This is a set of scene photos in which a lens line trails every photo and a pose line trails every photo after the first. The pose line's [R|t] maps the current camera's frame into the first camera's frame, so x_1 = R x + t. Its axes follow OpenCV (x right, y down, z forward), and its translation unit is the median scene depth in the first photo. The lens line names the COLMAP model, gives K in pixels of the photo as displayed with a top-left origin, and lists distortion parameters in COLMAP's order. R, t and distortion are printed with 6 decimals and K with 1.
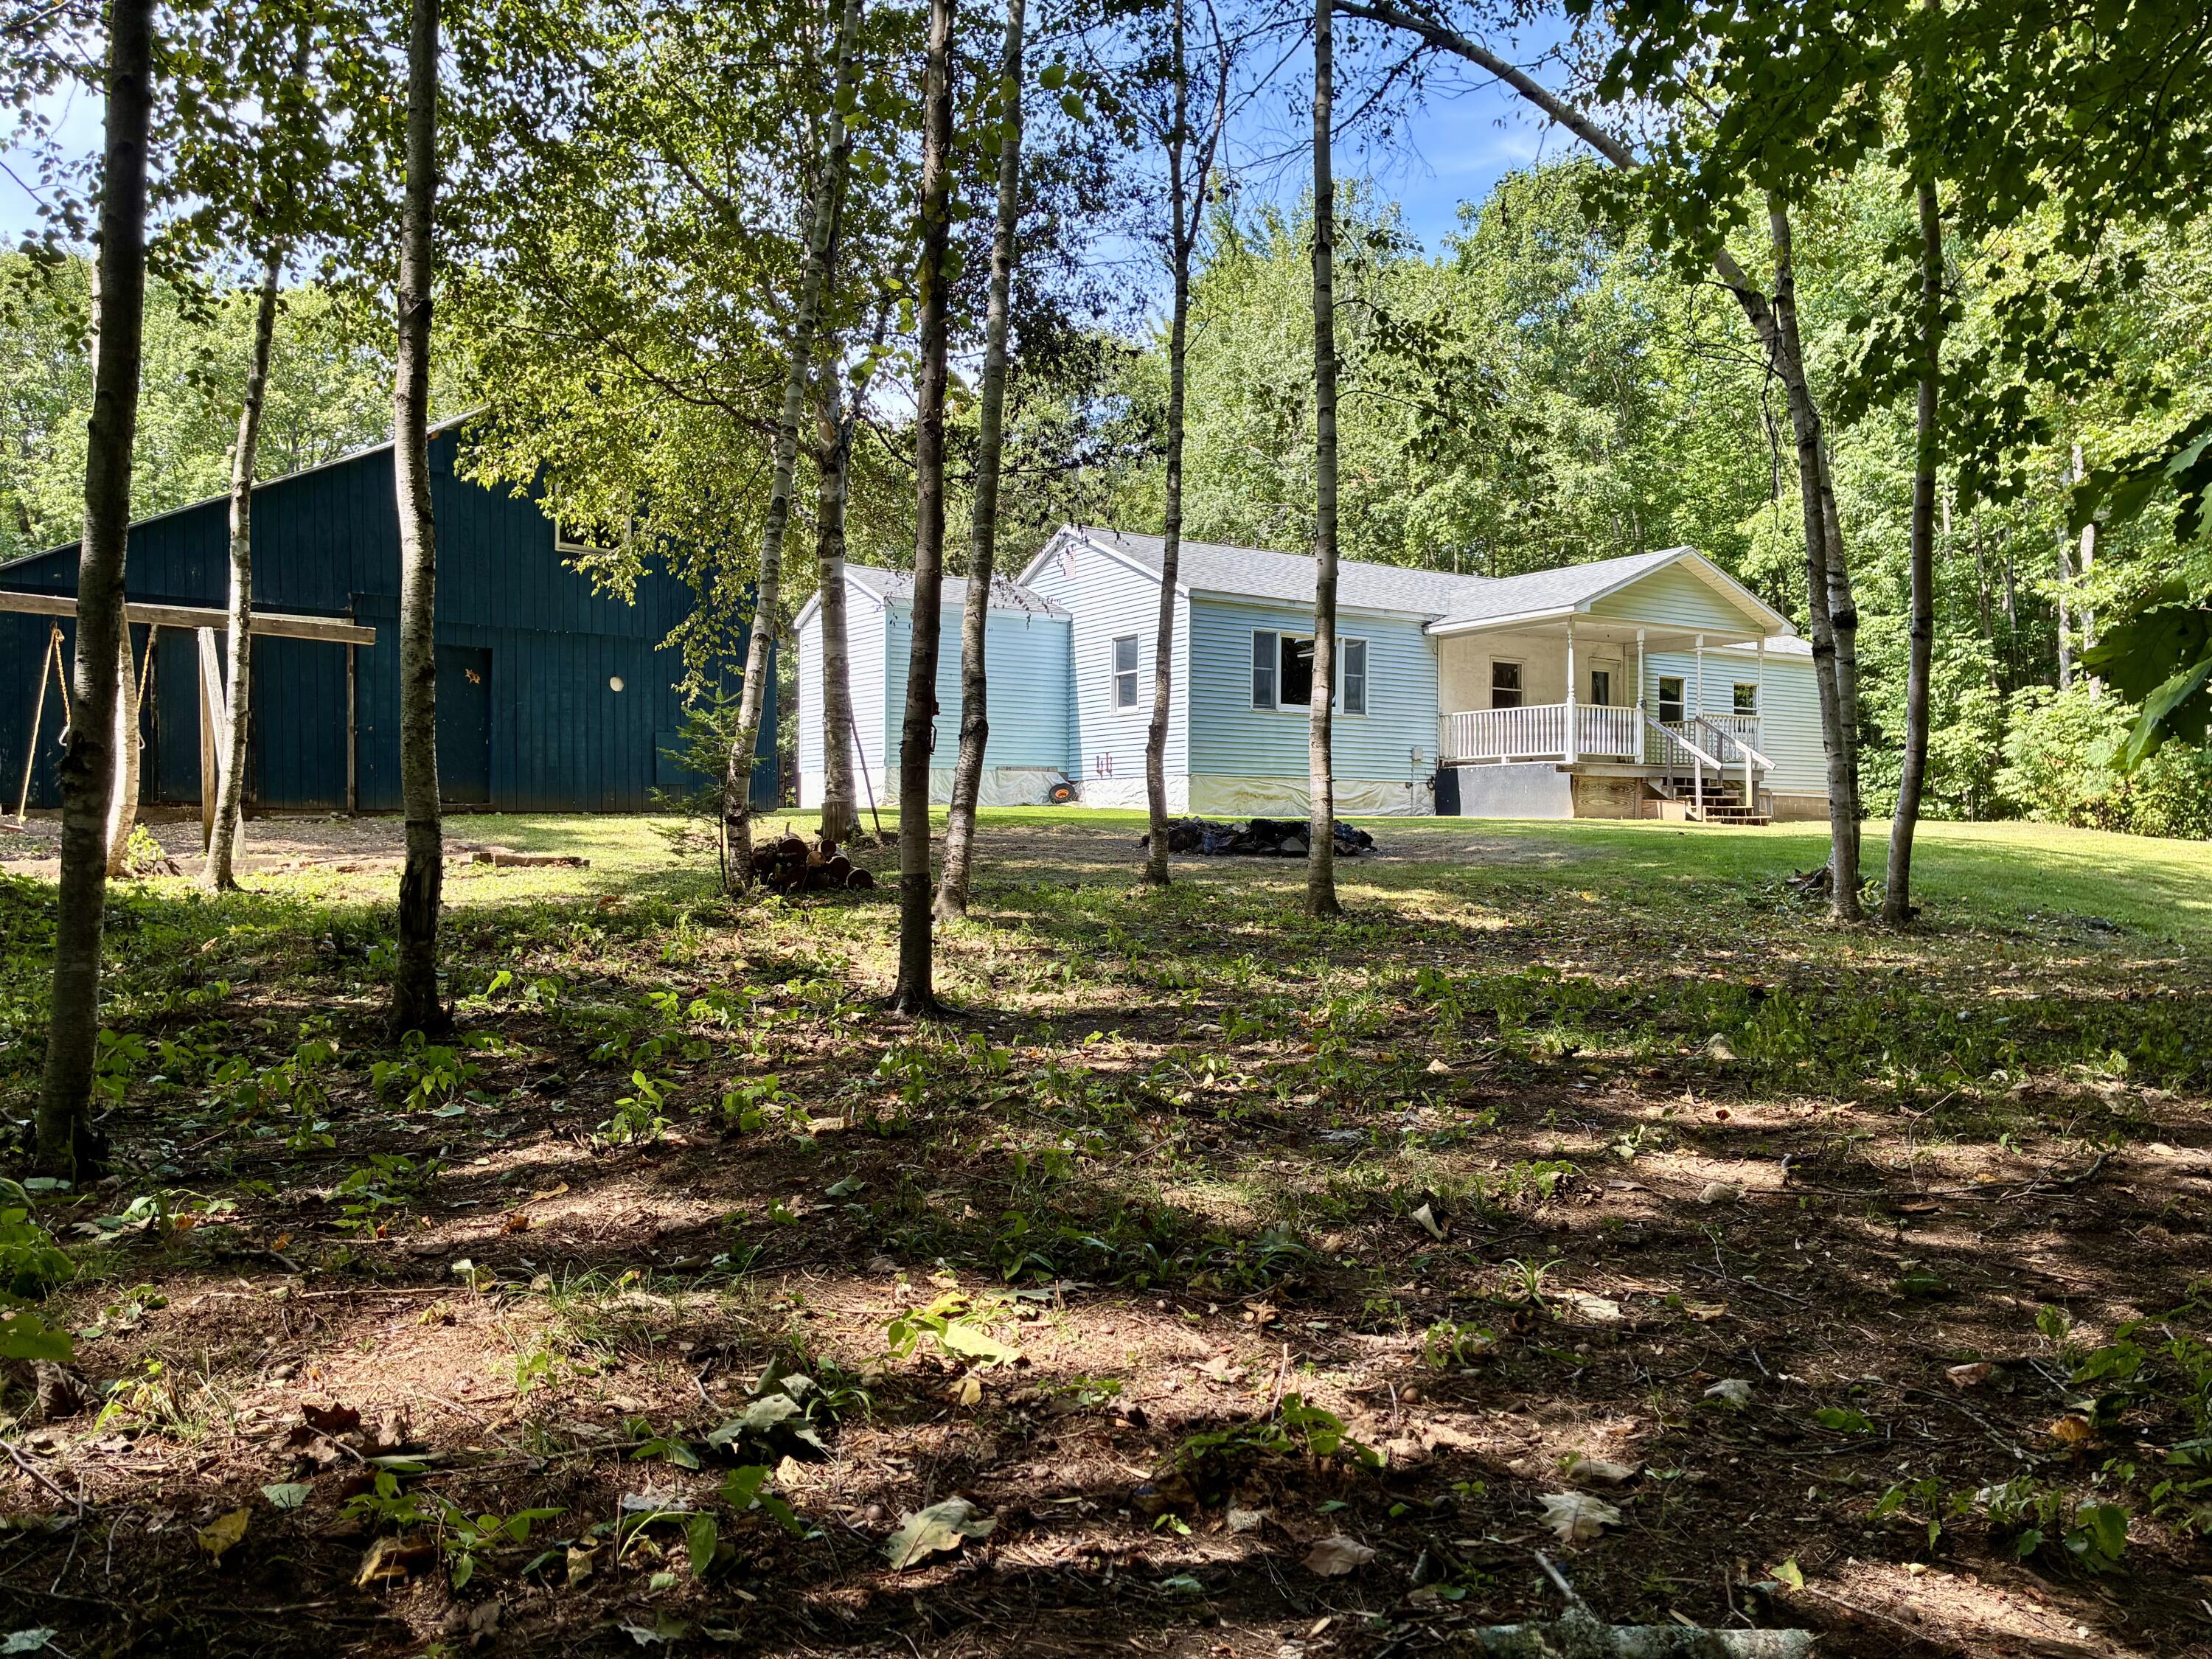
lens RADIAL K [[1710.2, 0, 1118.1], [0, 1710.2, 825.3], [0, 0, 1]] dist [-0.000448, -0.035396]
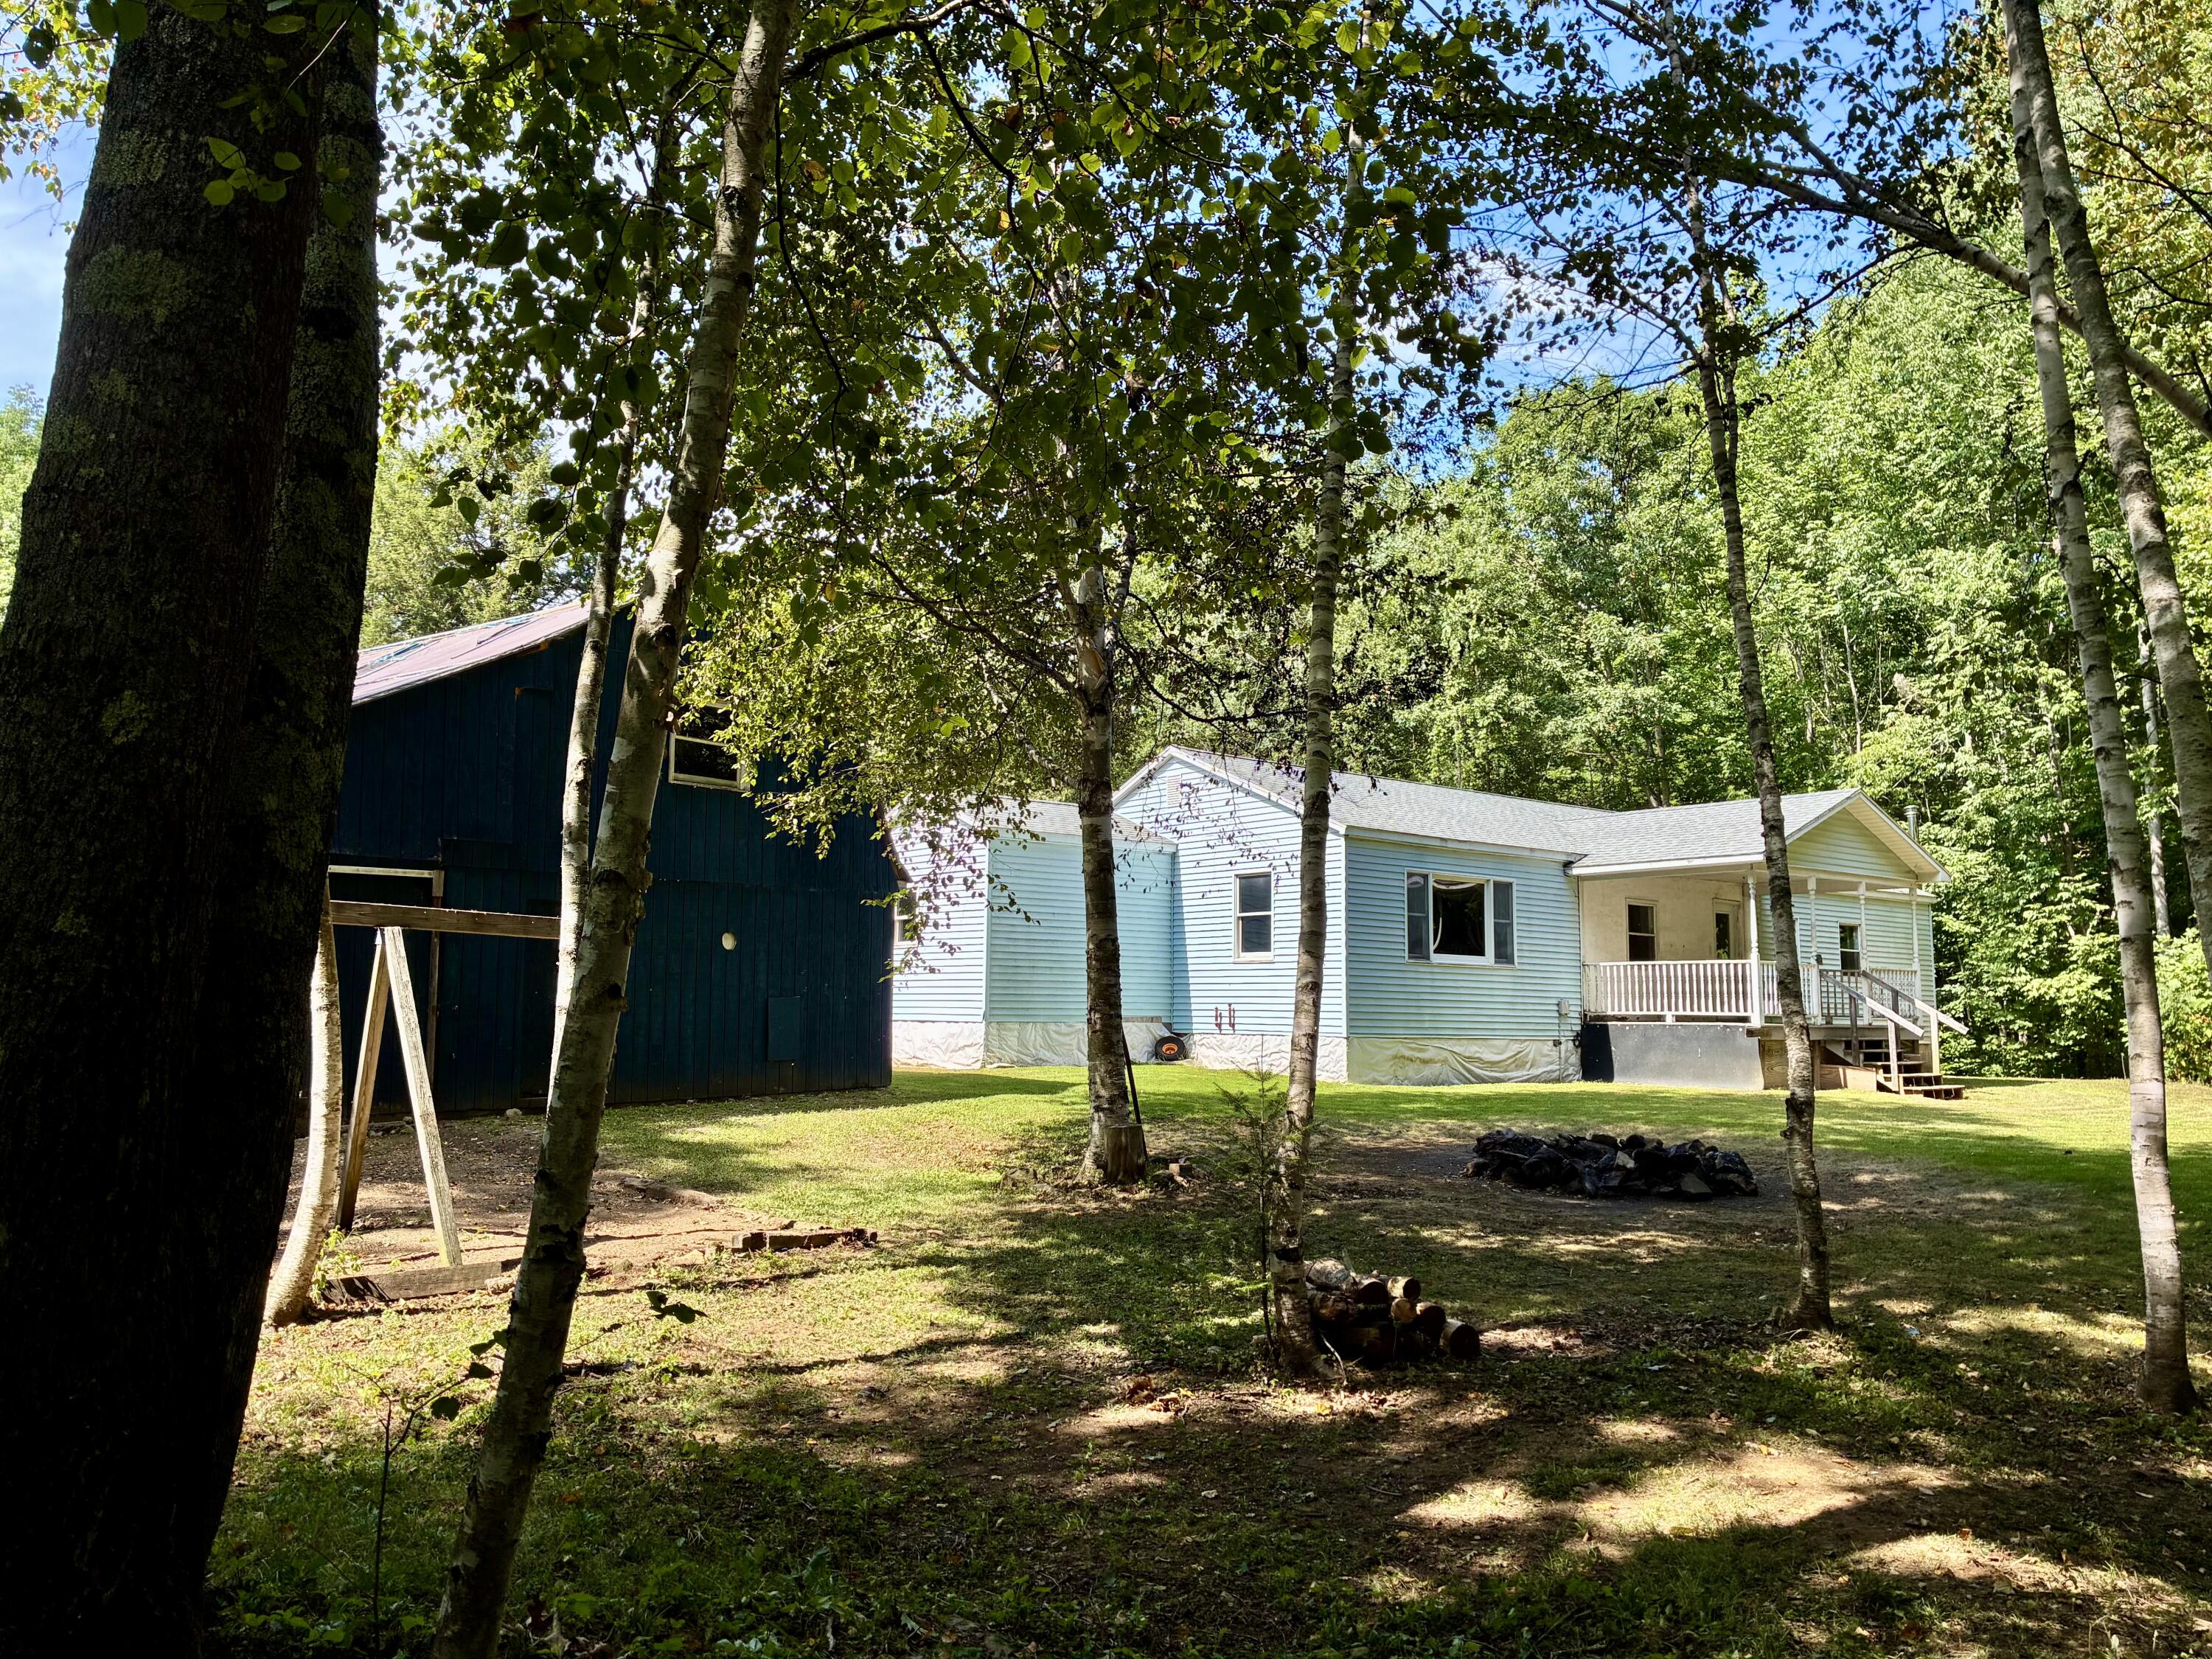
lens RADIAL K [[1672.0, 0, 1088.8], [0, 1672.0, 835.5], [0, 0, 1]] dist [0.085550, -0.119787]
pose [[0.988726, 0.018270, 0.148618, -0.210083], [-0.006226, 0.996686, -0.081102, -0.059719], [-0.149608, 0.079262, 0.985563, 0.156925]]
